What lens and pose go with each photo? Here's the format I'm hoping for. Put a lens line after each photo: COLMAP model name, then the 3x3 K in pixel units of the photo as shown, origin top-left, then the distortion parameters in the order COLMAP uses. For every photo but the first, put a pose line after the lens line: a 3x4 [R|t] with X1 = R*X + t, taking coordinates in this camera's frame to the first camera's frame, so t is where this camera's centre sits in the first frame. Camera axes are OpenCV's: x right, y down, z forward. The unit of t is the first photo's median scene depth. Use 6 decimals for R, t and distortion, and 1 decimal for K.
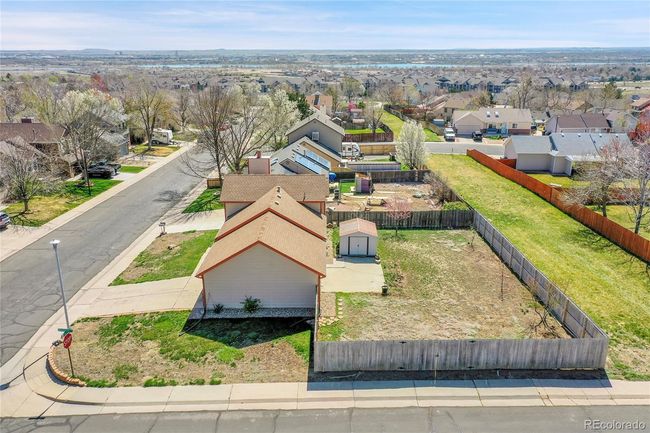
lens RADIAL K [[509.9, 0, 322.1], [0, 509.9, 217.7], [0, 0, 1]] dist [-0.007983, 0.013482]
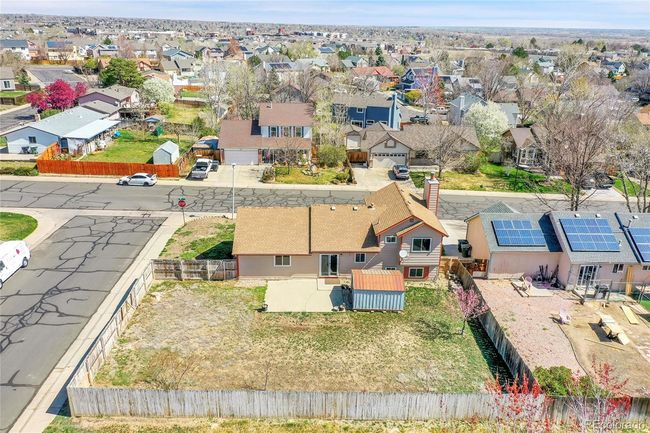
lens RADIAL K [[509.9, 0, 326.7], [0, 509.9, 217.8], [0, 0, 1]] dist [-0.007983, 0.013482]
pose [[0.046408, 0.361907, -0.931058, 1.245759], [-0.330705, 0.885069, 0.327547, -0.486874], [0.942592, 0.292705, 0.160759, 1.091969]]
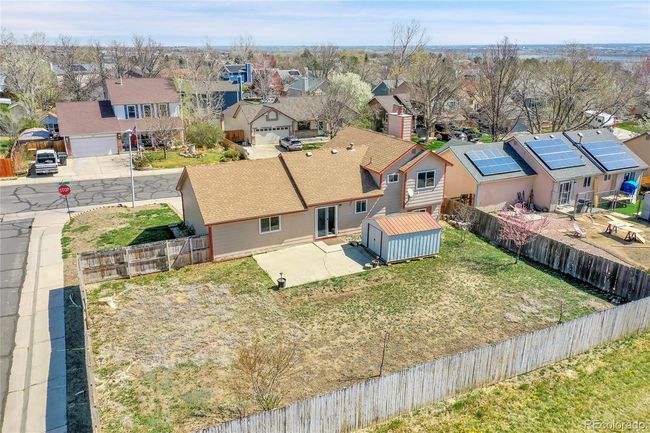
lens RADIAL K [[509.9, 0, 326.2], [0, 509.9, 217.1], [0, 0, 1]] dist [-0.007983, 0.013482]
pose [[0.455110, 0.288829, -0.842290, 0.905448], [-0.280961, 0.944188, 0.171960, -0.113253], [0.844947, 0.158390, 0.510859, 0.804292]]
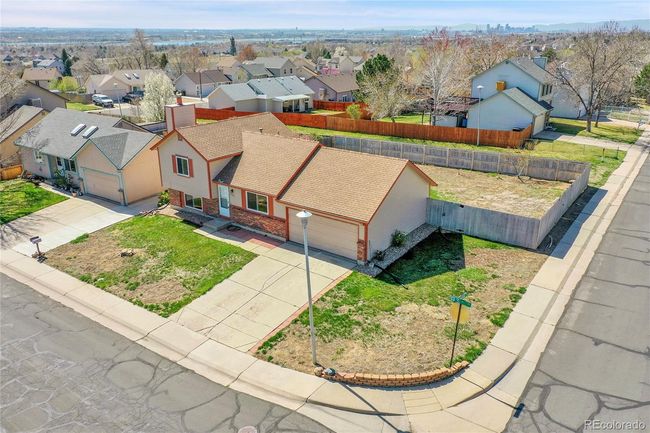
lens RADIAL K [[509.9, 0, 325.7], [0, 509.9, 215.4], [0, 0, 1]] dist [-0.007983, 0.013482]
pose [[0.580023, -0.271572, 0.767998, -0.989273], [0.248119, 0.956892, 0.150977, -0.035187], [-0.775893, 0.102984, 0.622402, 0.613122]]
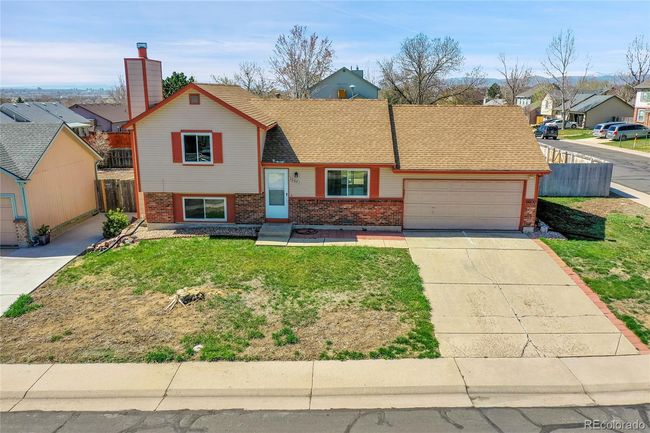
lens RADIAL K [[509.9, 0, 323.2], [0, 509.9, 215.3], [0, 0, 1]] dist [-0.007983, 0.013482]
pose [[0.009574, -0.228942, 0.973393, -0.959699], [0.306766, 0.927171, 0.215054, -0.058797], [-0.951737, 0.296545, 0.079109, 1.356688]]
